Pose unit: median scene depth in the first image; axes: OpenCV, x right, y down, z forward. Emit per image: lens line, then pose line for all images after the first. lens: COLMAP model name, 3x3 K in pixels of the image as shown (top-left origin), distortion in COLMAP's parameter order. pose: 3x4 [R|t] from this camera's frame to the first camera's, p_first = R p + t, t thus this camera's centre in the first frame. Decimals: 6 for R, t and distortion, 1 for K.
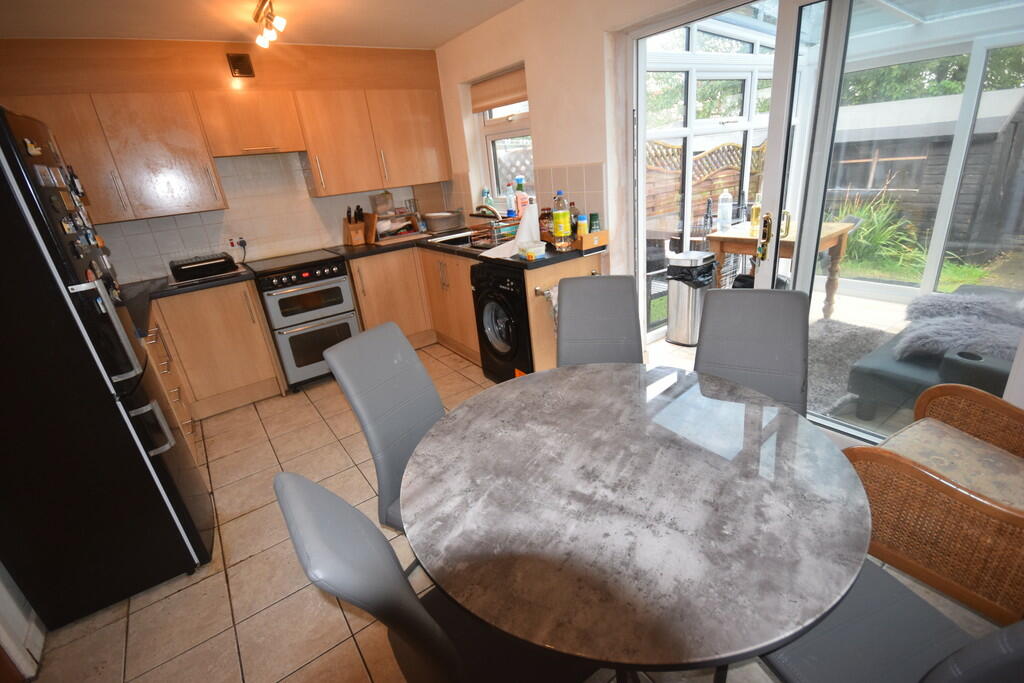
lens RADIAL K [[475.4, 0, 508.6], [0, 475.4, 344.6], [0, 0, 1]] dist [-0.000530, 0.000259]
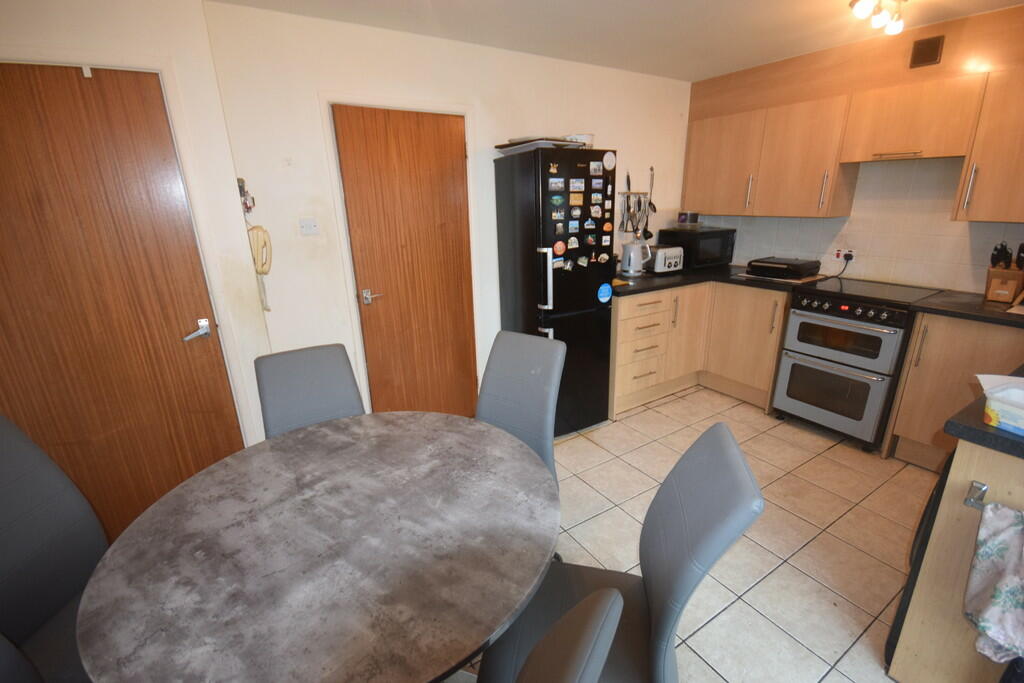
lens RADIAL K [[443.7, 0, 512.0], [0, 443.7, 341.5], [0, 0, 1]] dist [0.014954, -0.014617]
pose [[-0.048005, 0.397232, -0.916462, 0.833299], [-0.341627, 0.855656, 0.388771, -0.497400], [0.938609, 0.331751, 0.094629, 0.995618]]
